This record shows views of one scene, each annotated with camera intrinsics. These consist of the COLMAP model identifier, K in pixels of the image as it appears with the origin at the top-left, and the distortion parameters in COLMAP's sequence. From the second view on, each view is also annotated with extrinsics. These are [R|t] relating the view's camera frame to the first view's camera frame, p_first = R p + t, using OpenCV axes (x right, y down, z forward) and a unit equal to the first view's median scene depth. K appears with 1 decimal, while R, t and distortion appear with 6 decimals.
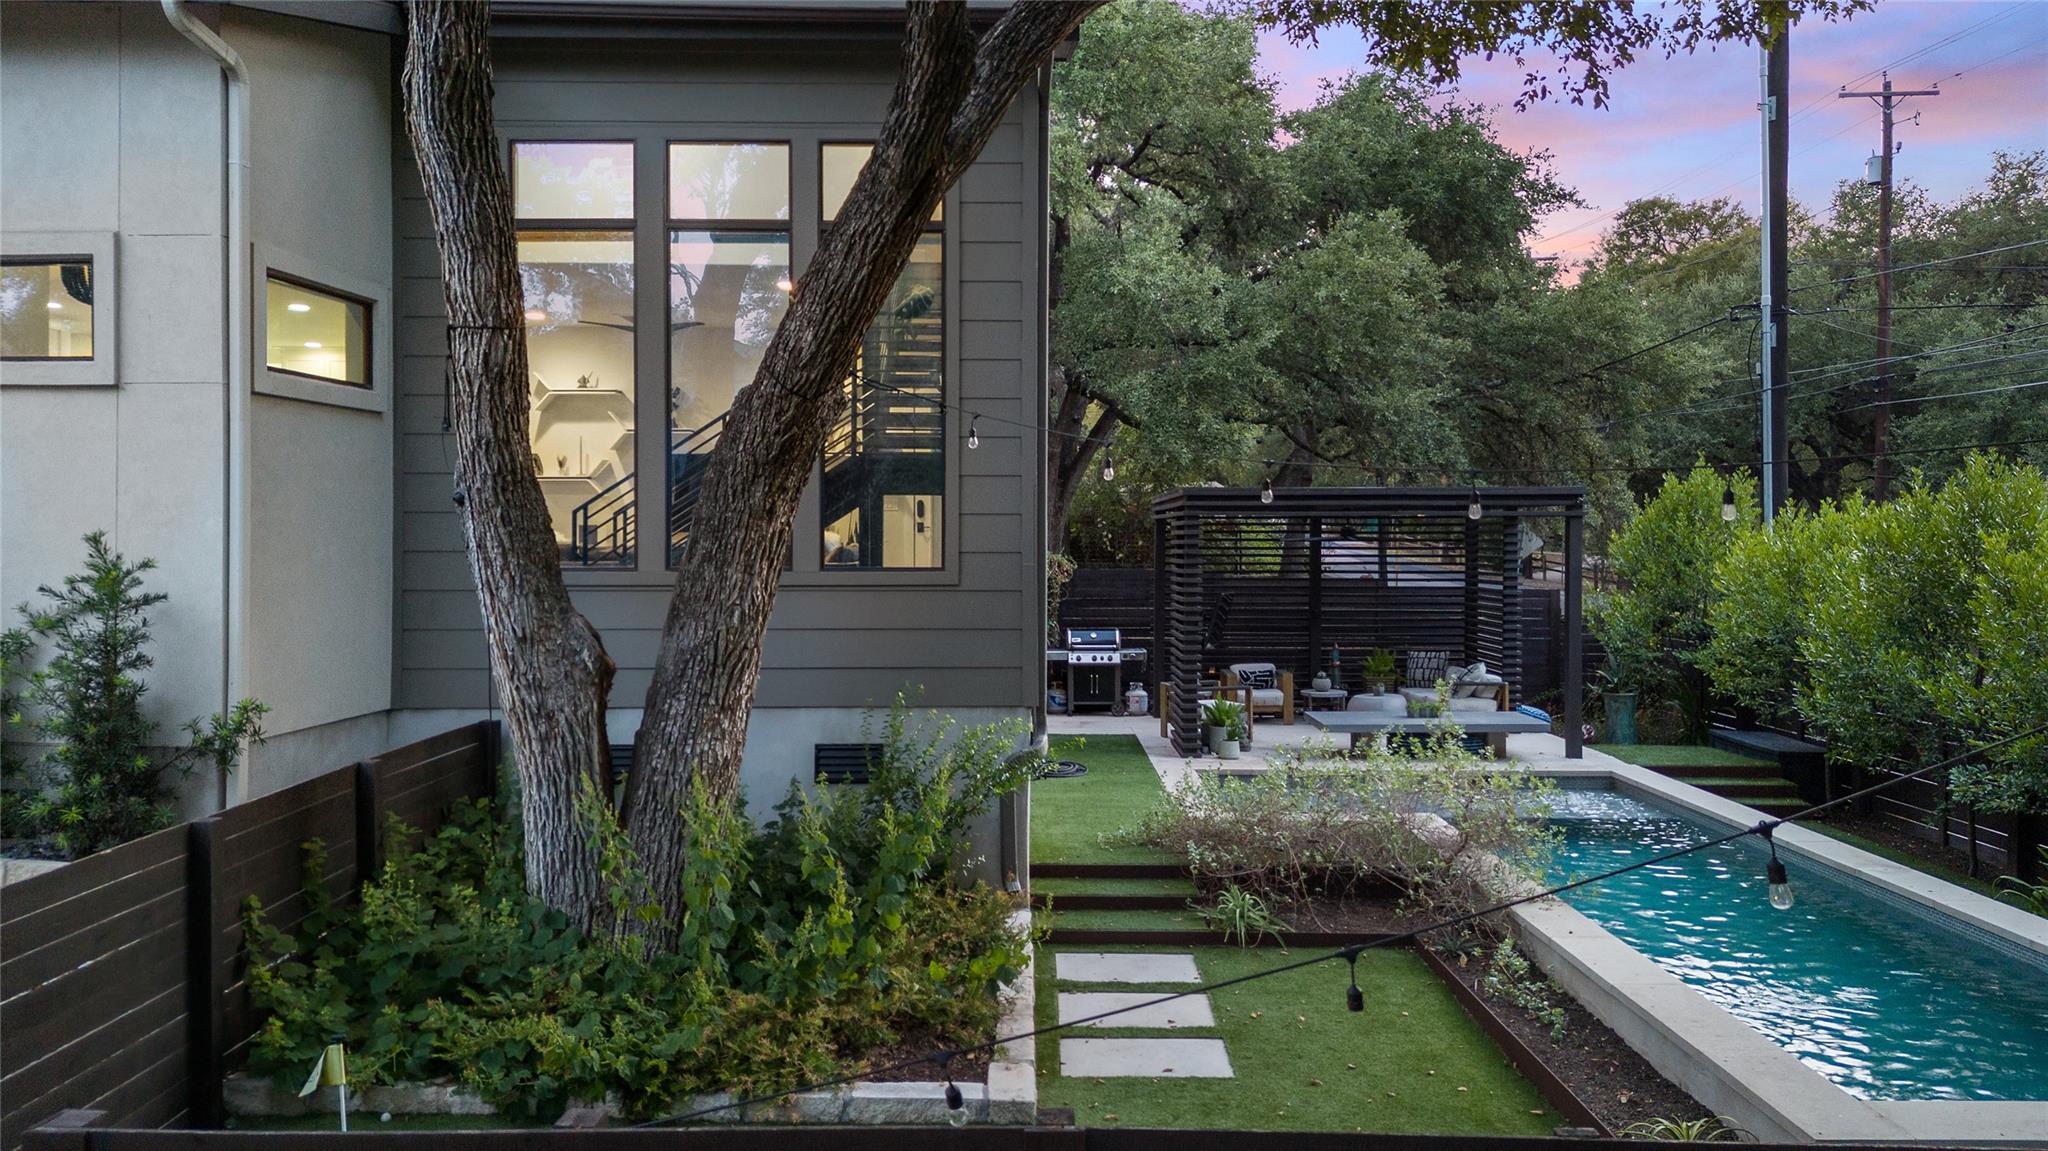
lens RADIAL K [[1430.2, 0, 1032.9], [0, 1430.2, 565.0], [0, 0, 1]] dist [0.040148, -0.020414]
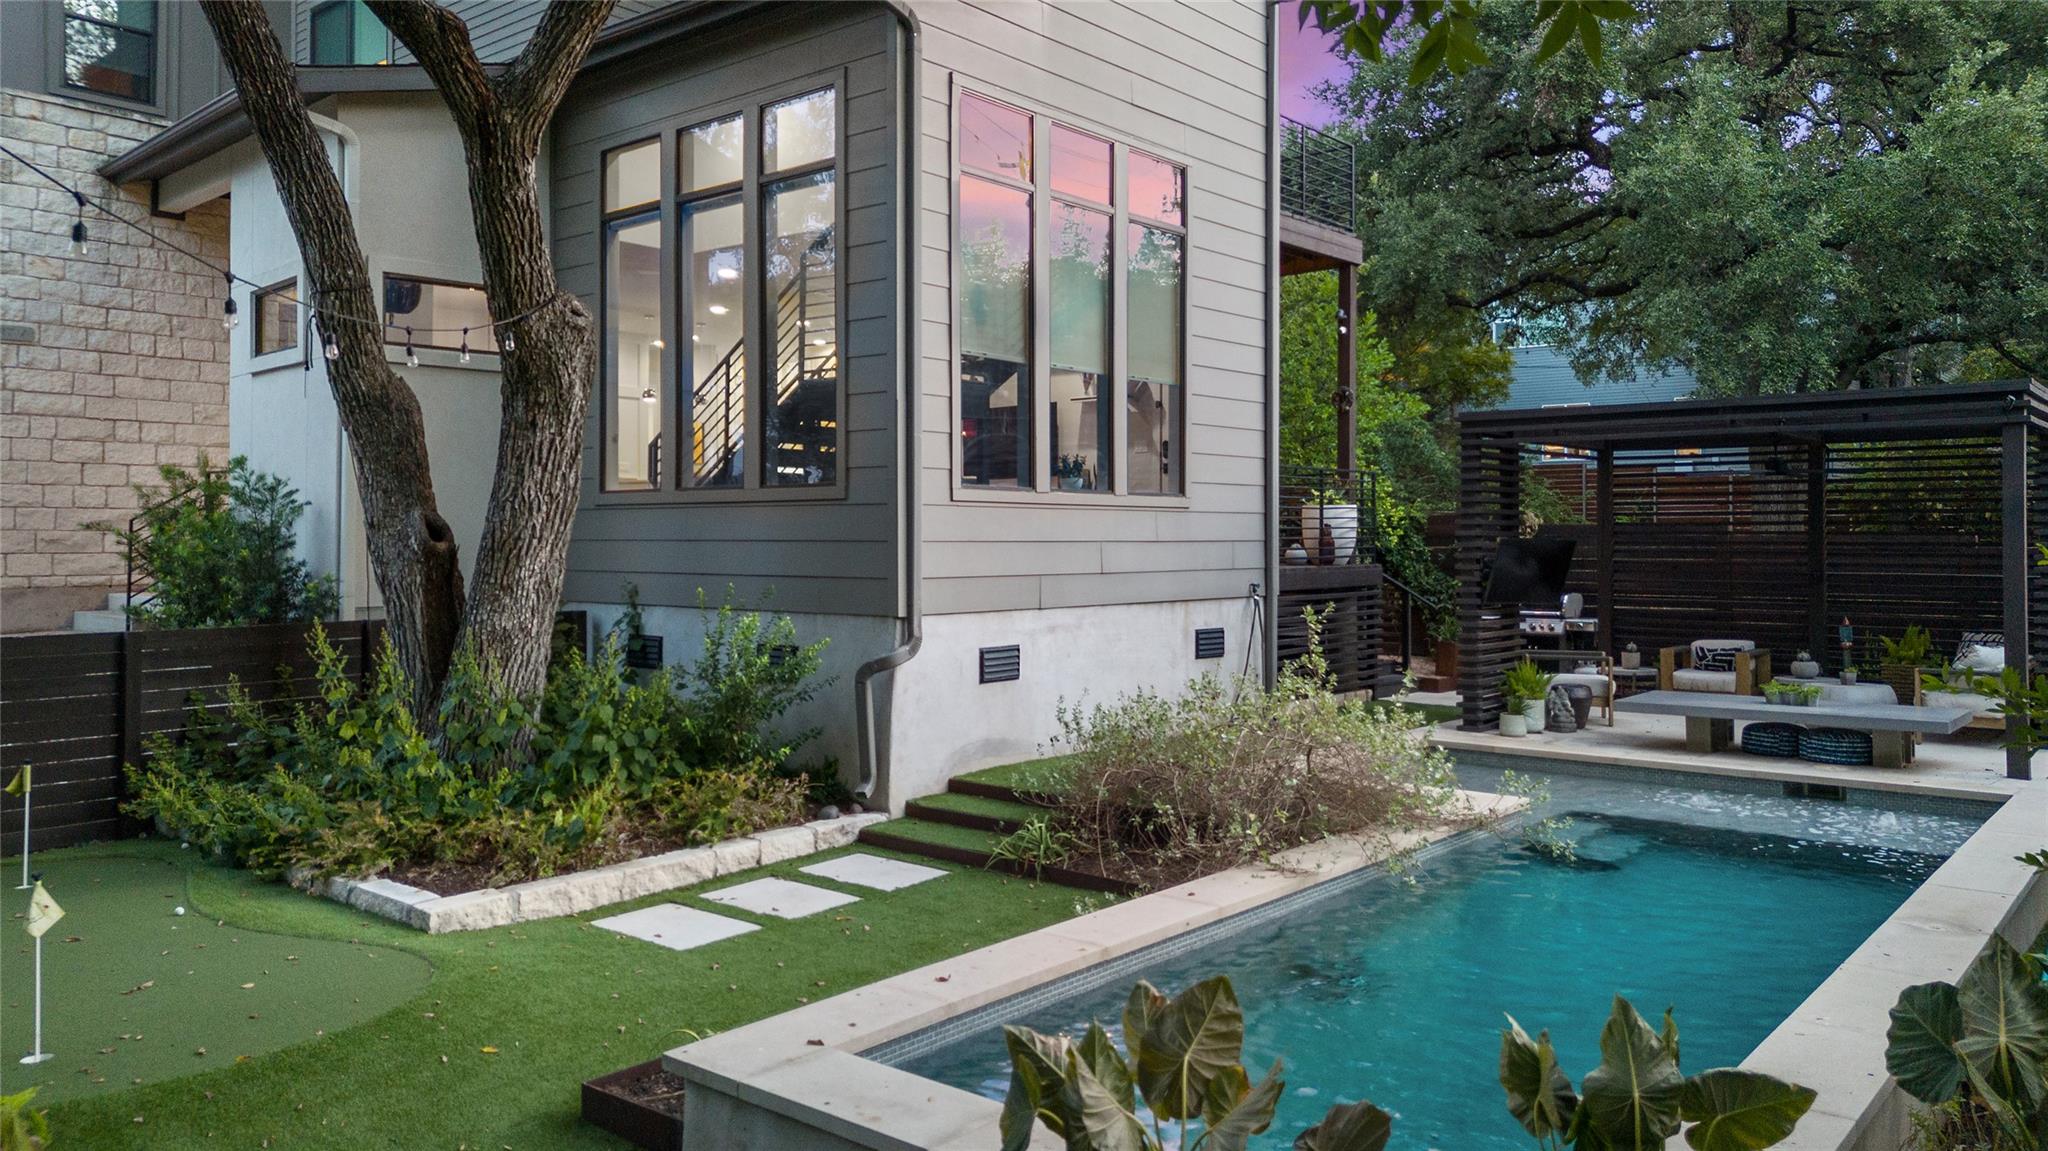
lens RADIAL K [[1430.2, 0, 1035.1], [0, 1430.2, 563.4], [0, 0, 1]] dist [0.040148, -0.020414]
pose [[0.772297, 0.010484, -0.635175, 0.905422], [-0.011725, 0.999929, 0.002247, 0.072101], [0.635153, 0.005712, 0.772365, 0.344727]]
